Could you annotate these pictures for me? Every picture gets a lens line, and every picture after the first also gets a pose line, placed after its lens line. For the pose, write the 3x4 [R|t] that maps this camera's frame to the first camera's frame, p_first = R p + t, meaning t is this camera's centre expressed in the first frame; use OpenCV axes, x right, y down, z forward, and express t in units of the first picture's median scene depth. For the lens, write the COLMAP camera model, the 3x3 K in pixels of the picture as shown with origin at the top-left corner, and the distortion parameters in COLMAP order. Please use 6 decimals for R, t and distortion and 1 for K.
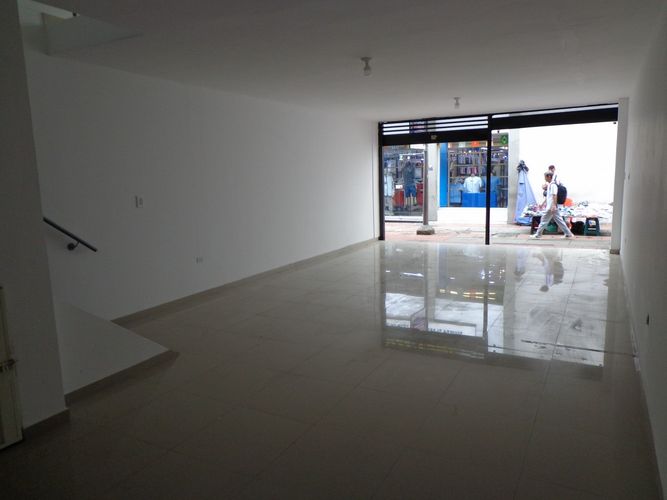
lens RADIAL K [[487.4, 0, 333.5], [0, 487.4, 250.0], [0, 0, 1]] dist [-0.014293, 0.007049]
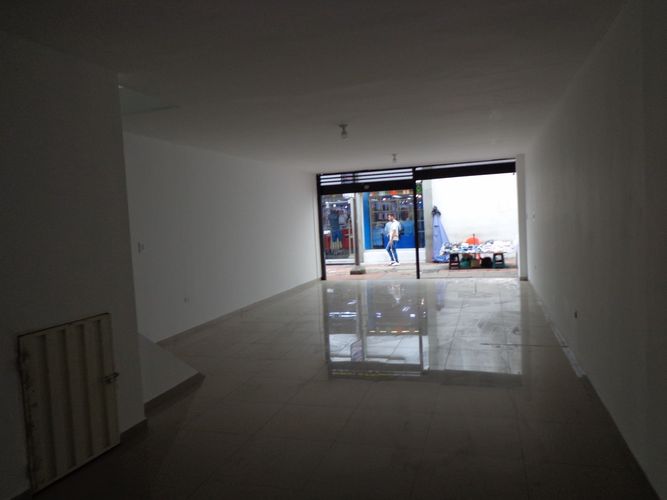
lens RADIAL K [[482.9, 0, 333.5], [0, 482.9, 250.0], [0, 0, 1]] dist [-0.004394, 0.000865]
pose [[0.981491, -0.034894, 0.188300, -0.074558], [0.053319, 0.994173, -0.093686, 0.013743], [-0.183934, 0.101992, 0.977633, -0.062984]]
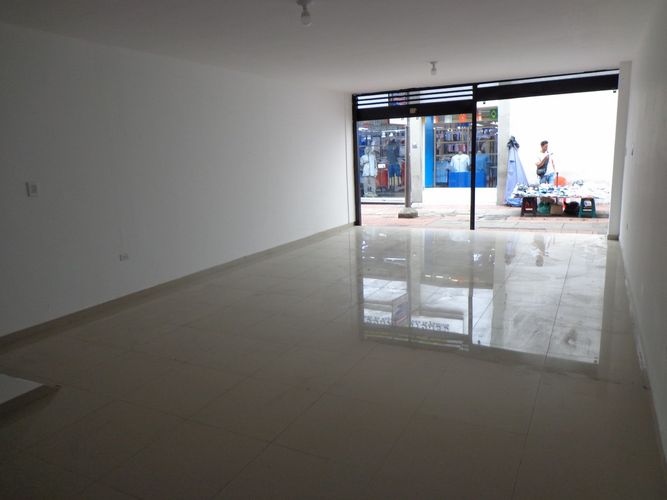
lens RADIAL K [[490.3, 0, 333.5], [0, 490.3, 250.0], [0, 0, 1]] dist [0.003371, -0.006039]
pose [[0.999828, -0.011769, 0.014330, 0.036780], [0.011182, 0.999121, 0.040392, -0.010850], [-0.014793, -0.040224, 0.999081, 0.074534]]
